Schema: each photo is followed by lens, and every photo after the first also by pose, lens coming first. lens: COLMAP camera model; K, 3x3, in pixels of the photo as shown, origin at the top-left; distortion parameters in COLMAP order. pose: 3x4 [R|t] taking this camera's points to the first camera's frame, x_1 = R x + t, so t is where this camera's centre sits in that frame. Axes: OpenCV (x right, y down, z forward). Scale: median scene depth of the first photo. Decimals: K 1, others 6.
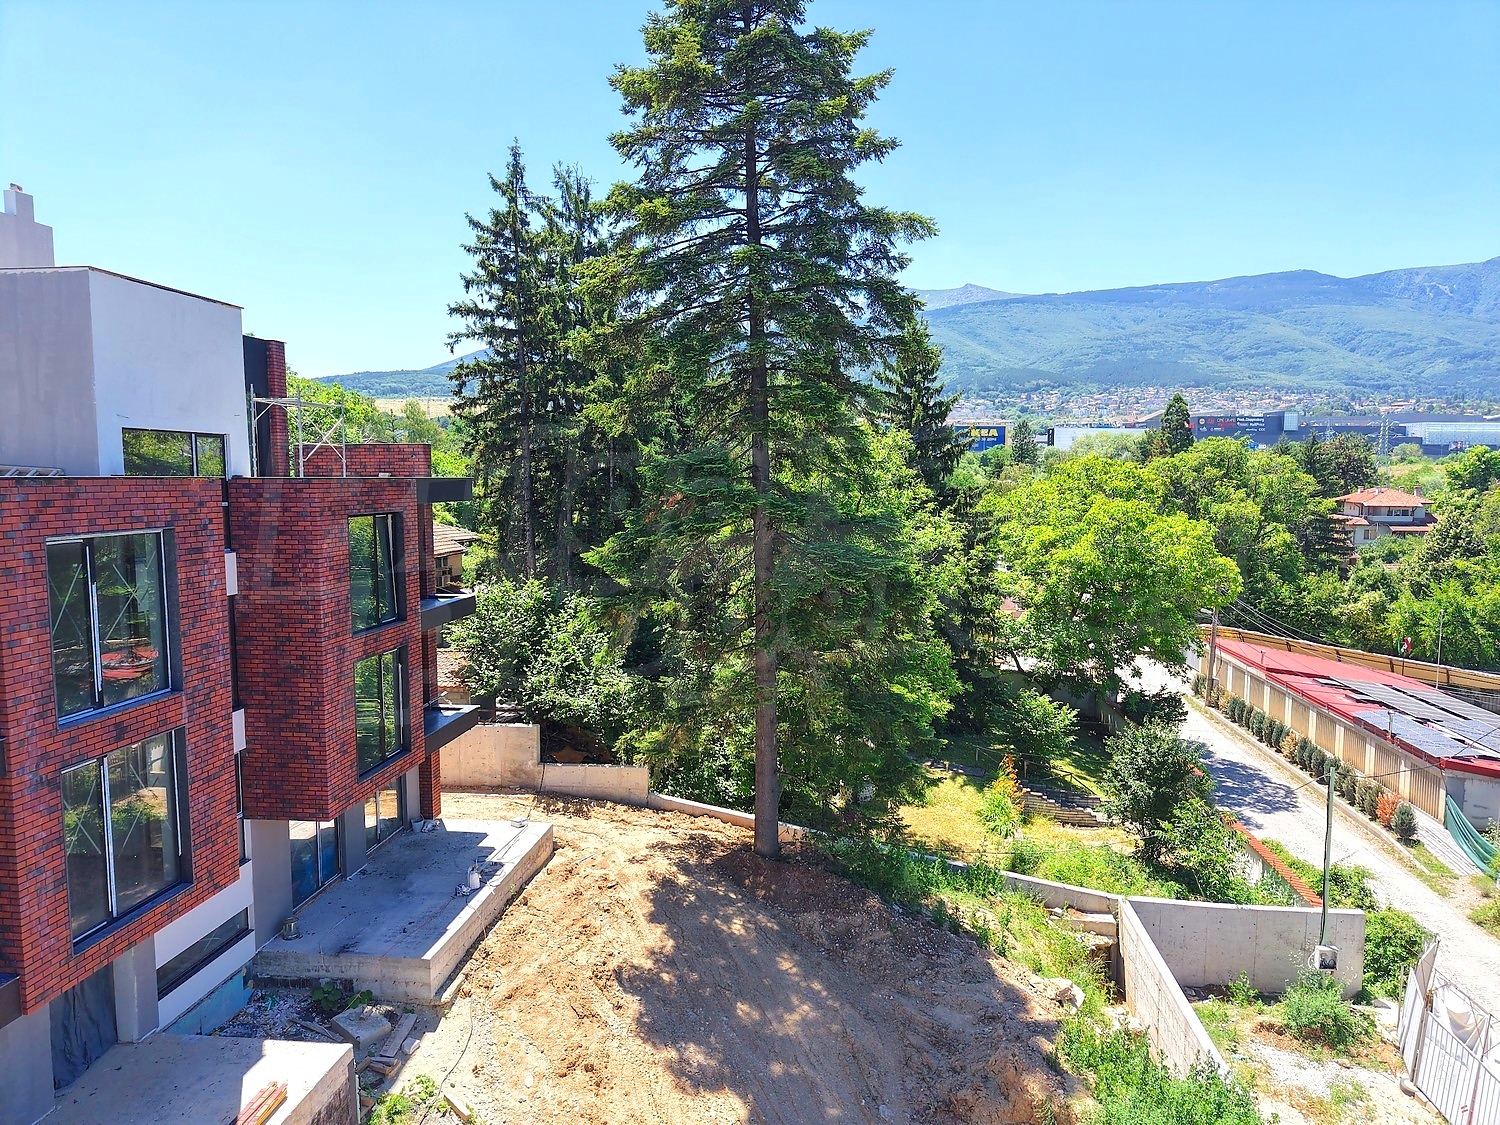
lens RADIAL K [[1003.6, 0, 742.5], [0, 1003.6, 566.1], [0, 0, 1]] dist [0.018736, -0.015236]
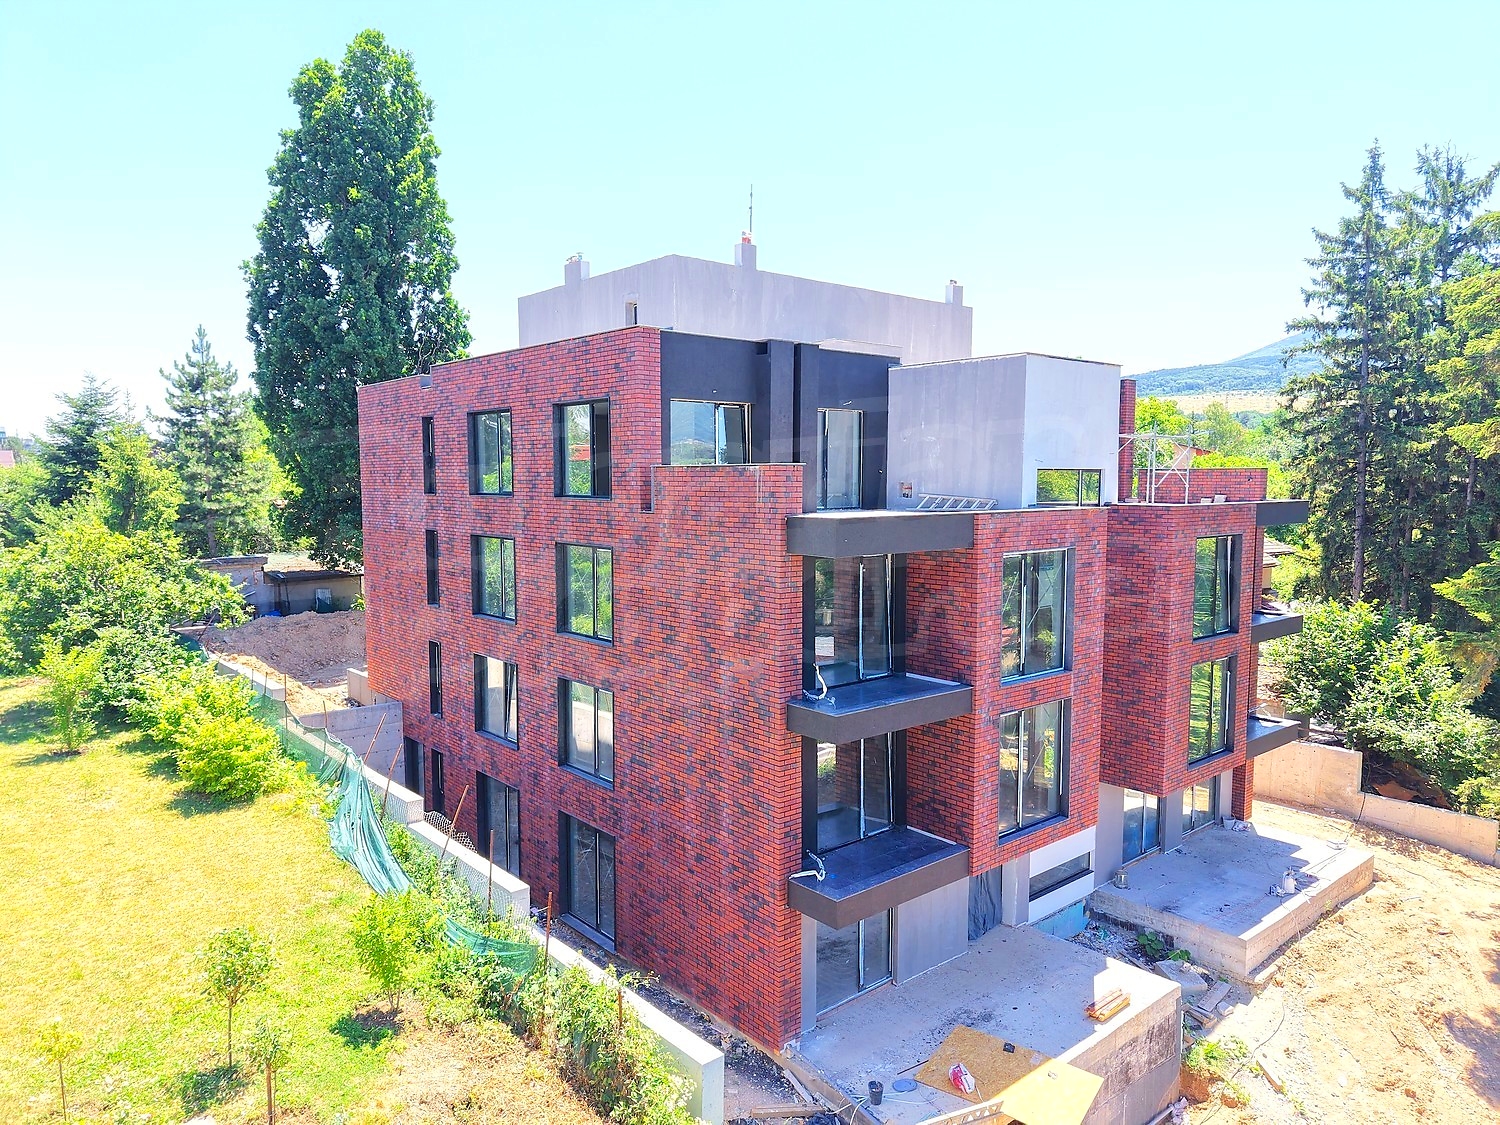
lens RADIAL K [[1003.6, 0, 742.5], [0, 1003.6, 566.1], [0, 0, 1]] dist [0.018736, -0.015236]
pose [[0.736608, 0.062540, -0.673422, 0.002829], [-0.061869, 0.997771, 0.024988, -0.012066], [0.673484, 0.023257, 0.738836, -0.168341]]
